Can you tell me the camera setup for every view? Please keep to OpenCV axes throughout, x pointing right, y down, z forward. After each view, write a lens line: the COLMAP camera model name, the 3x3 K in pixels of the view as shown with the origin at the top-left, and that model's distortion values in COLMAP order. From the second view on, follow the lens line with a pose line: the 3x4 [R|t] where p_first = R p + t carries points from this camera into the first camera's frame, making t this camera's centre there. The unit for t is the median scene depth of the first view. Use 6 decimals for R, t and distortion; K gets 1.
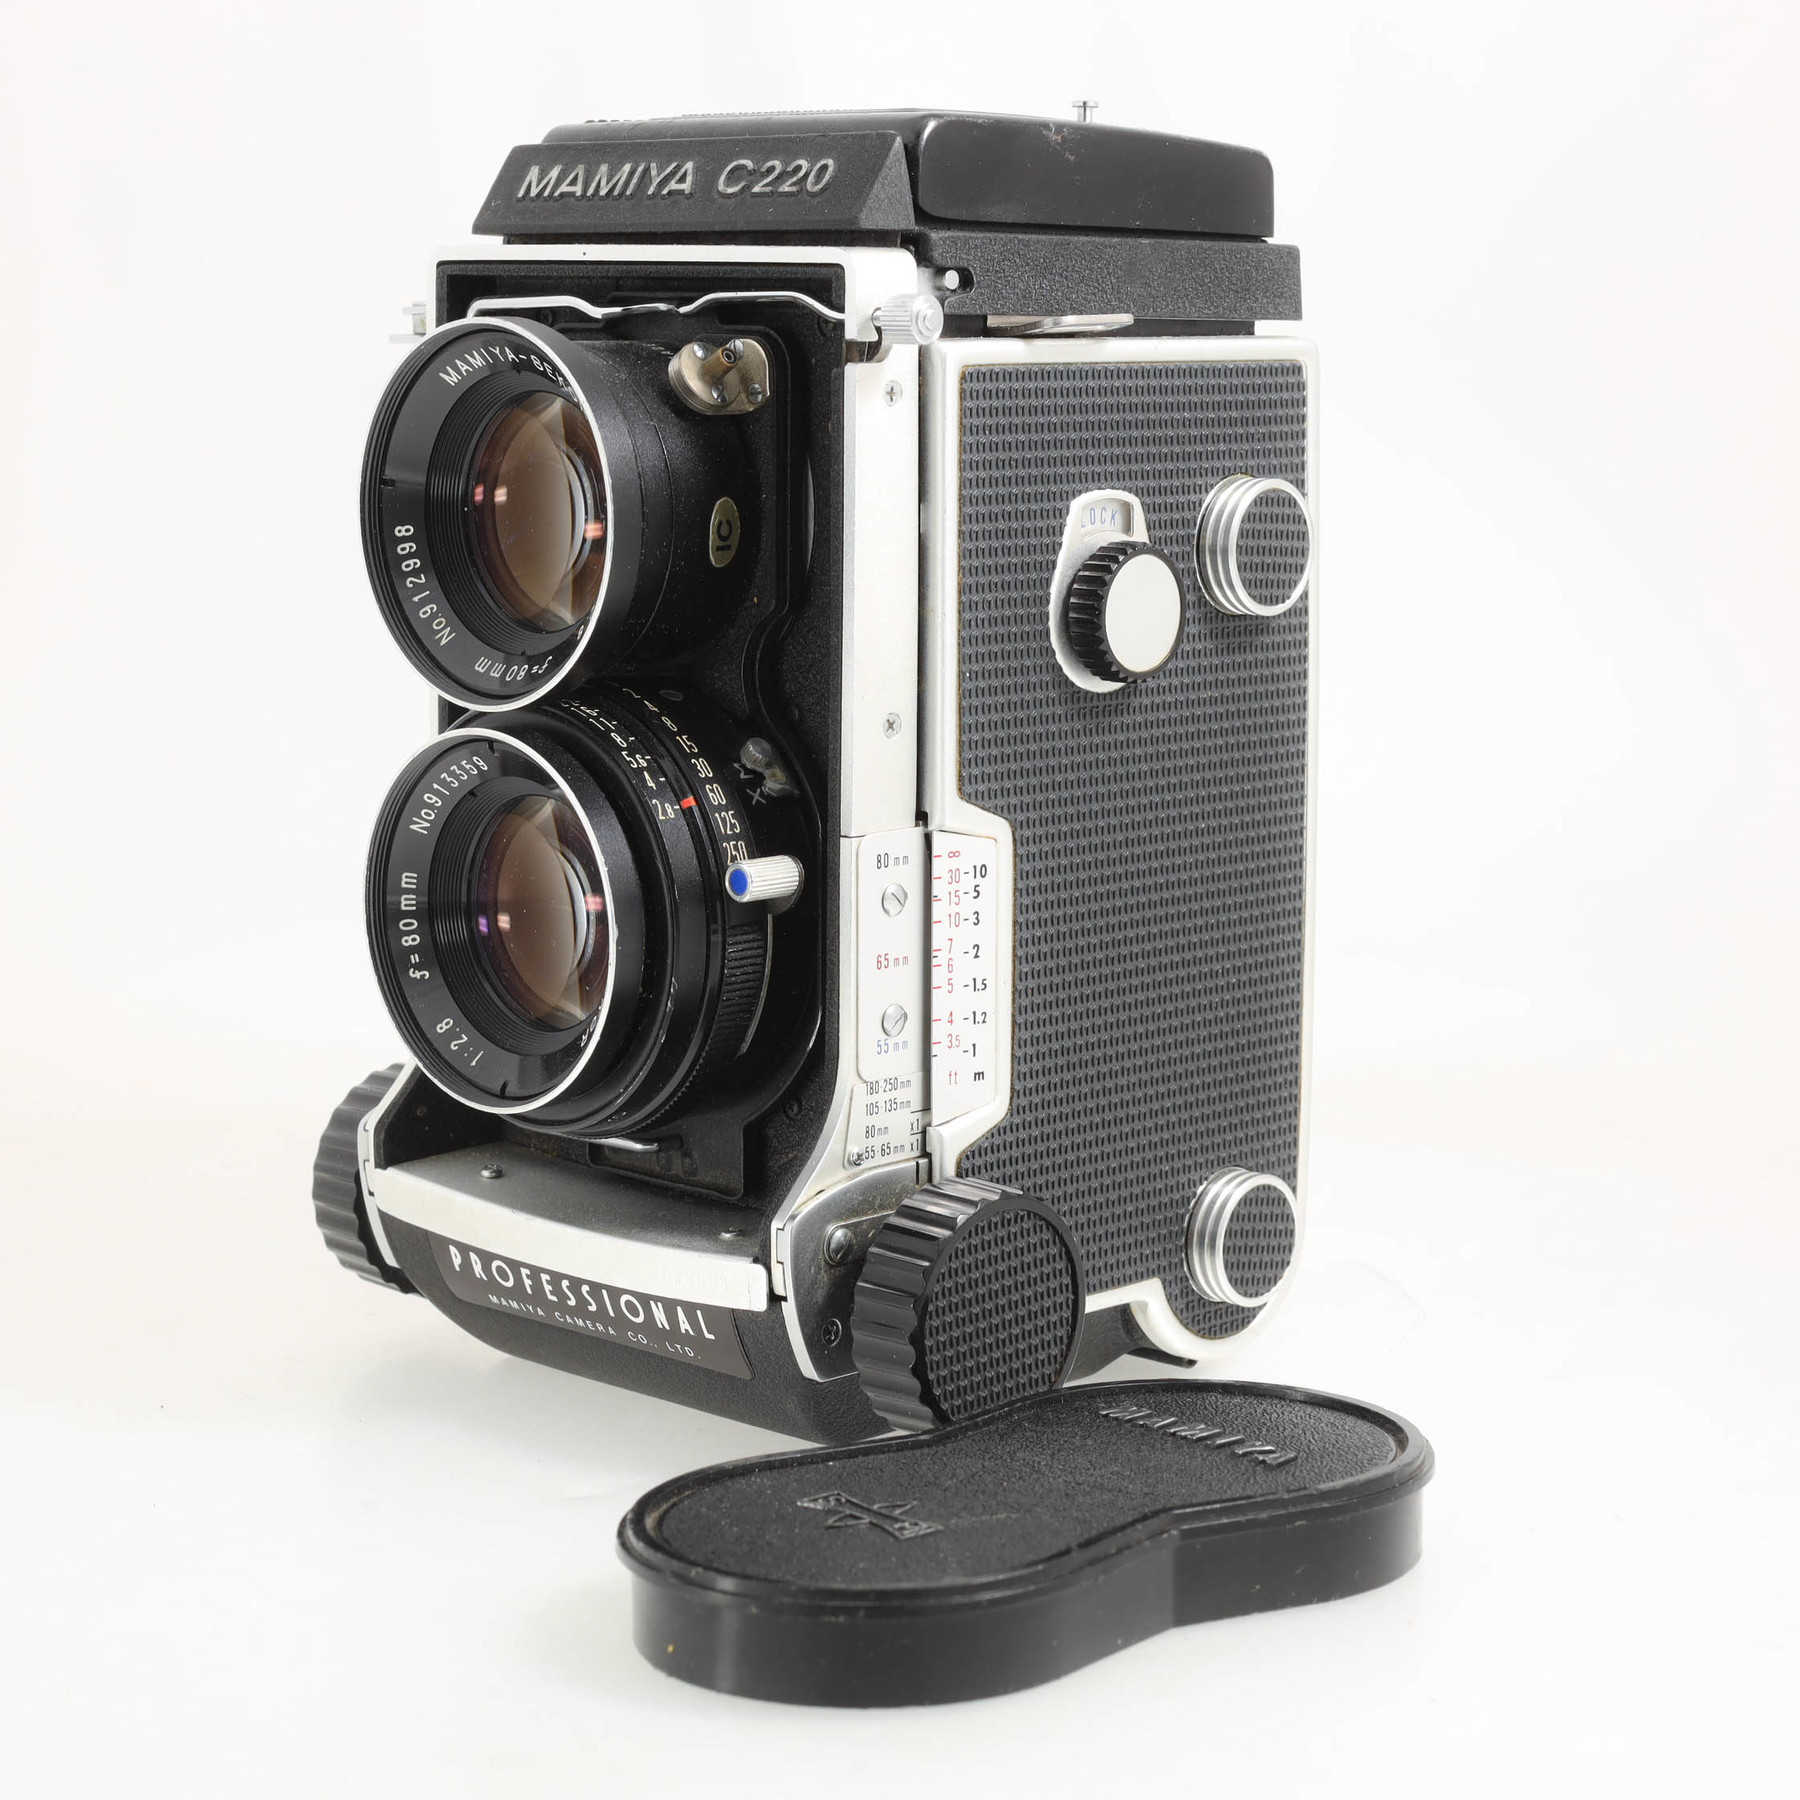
lens RADIAL K [[4087.9, 0, 900.0], [0, 4087.9, 900.0], [0, 0, 1]] dist [-0.047461, 0.165186]
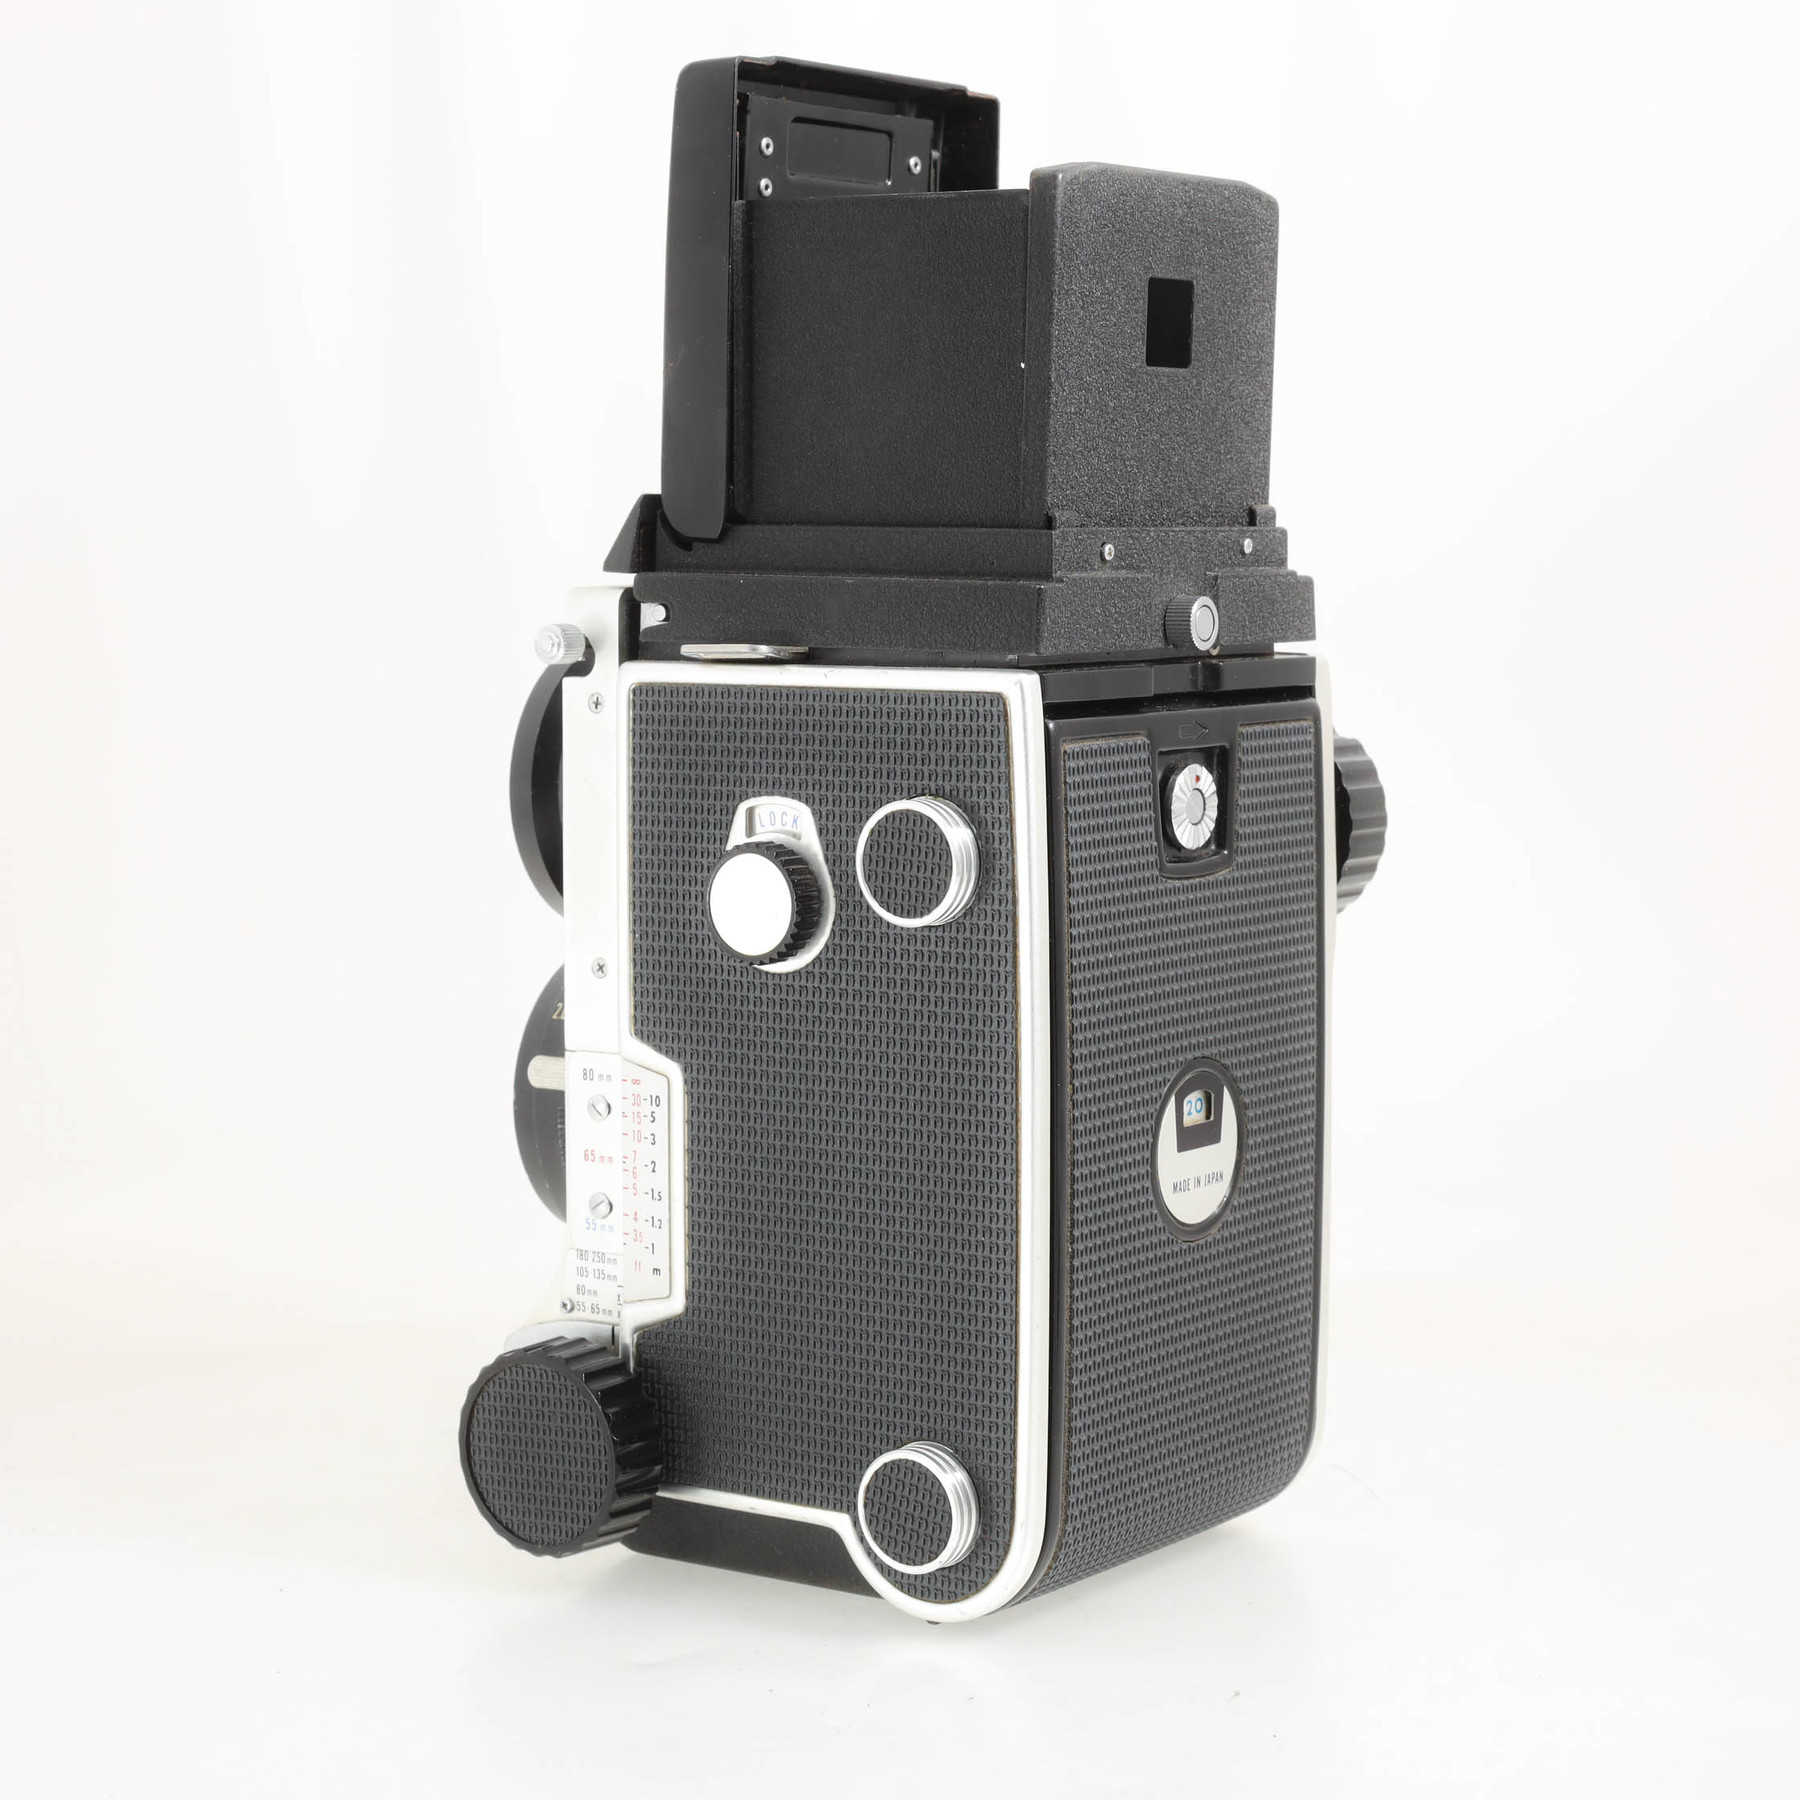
lens RADIAL K [[4087.9, 0, 900.0], [0, 4087.9, 900.0], [0, 0, 1]] dist [-0.047461, 0.165186]
pose [[0.156781, 0.095383, -0.983017, 1.203278], [-0.135261, 0.988021, 0.074296, -0.163912], [0.978327, 0.121315, 0.167804, 0.859956]]
